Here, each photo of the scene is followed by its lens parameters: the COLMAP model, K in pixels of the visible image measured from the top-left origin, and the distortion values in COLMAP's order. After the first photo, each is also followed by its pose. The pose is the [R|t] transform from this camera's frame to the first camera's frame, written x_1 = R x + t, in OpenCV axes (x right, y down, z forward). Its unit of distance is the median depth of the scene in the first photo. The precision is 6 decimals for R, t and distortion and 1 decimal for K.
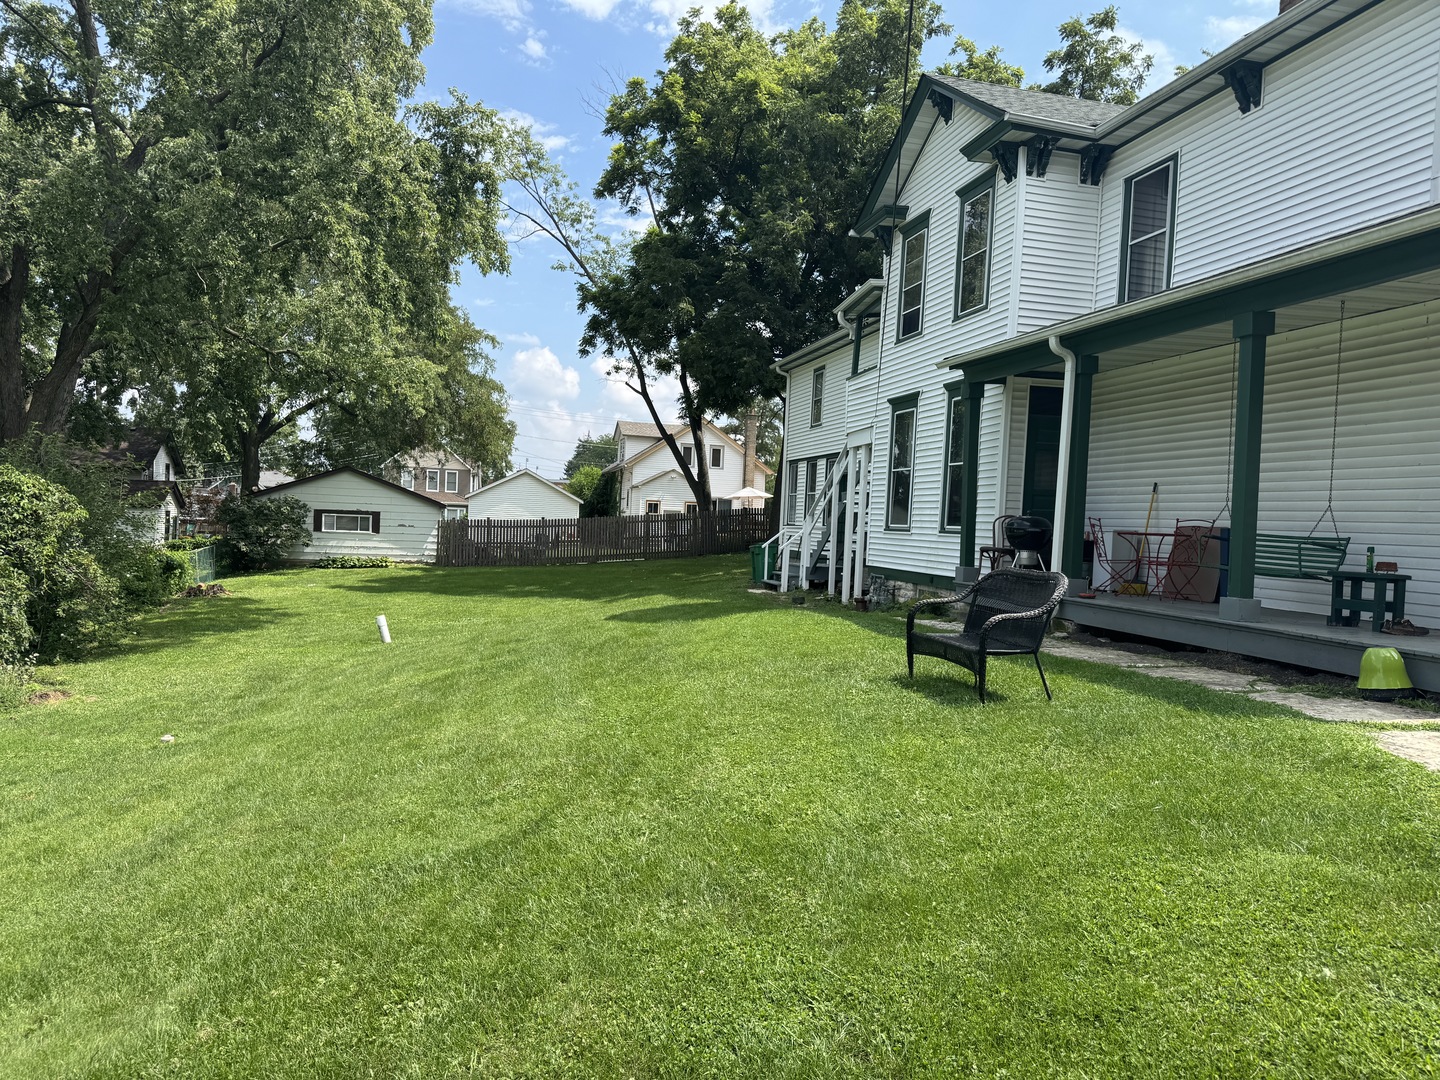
lens RADIAL K [[1001.7, 0, 720.0], [0, 1001.7, 540.0], [0, 0, 1]] dist [0.057784, -0.104653]
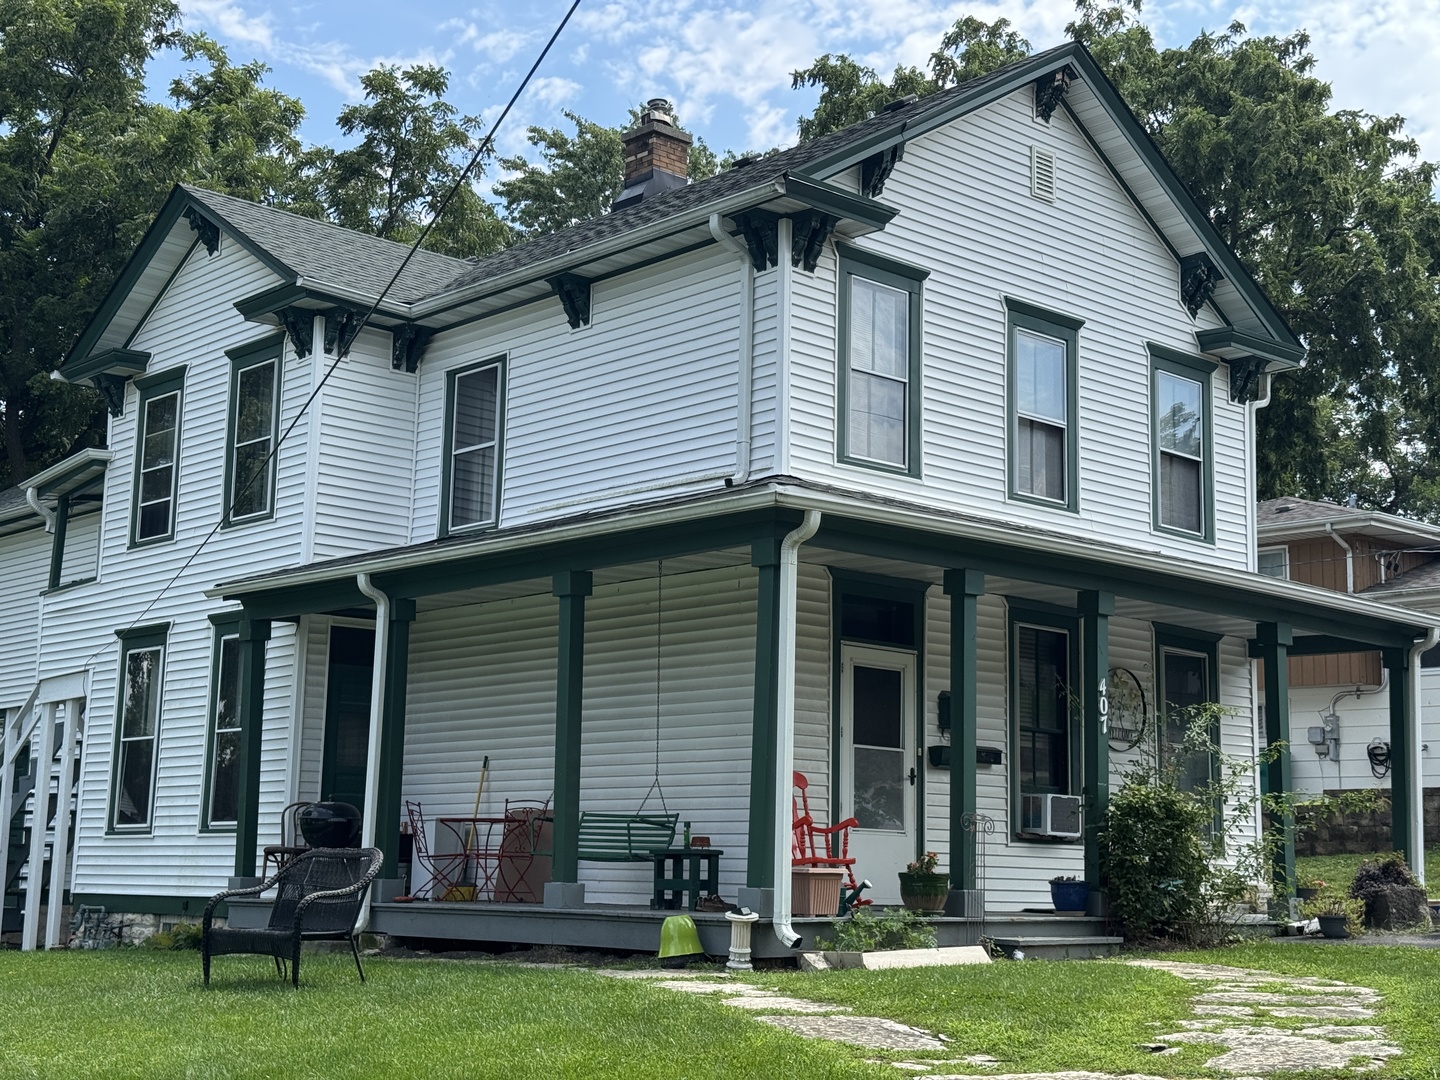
lens RADIAL K [[1998.7, 0, 720.0], [0, 1998.7, 540.0], [0, 0, 1]] dist [0.231508, -1.310662]
pose [[0.877826, 0.047624, 0.476606, -0.155670], [0.032195, 0.986928, -0.157915, 0.028540], [-0.477896, 0.153966, 0.864818, -0.445359]]
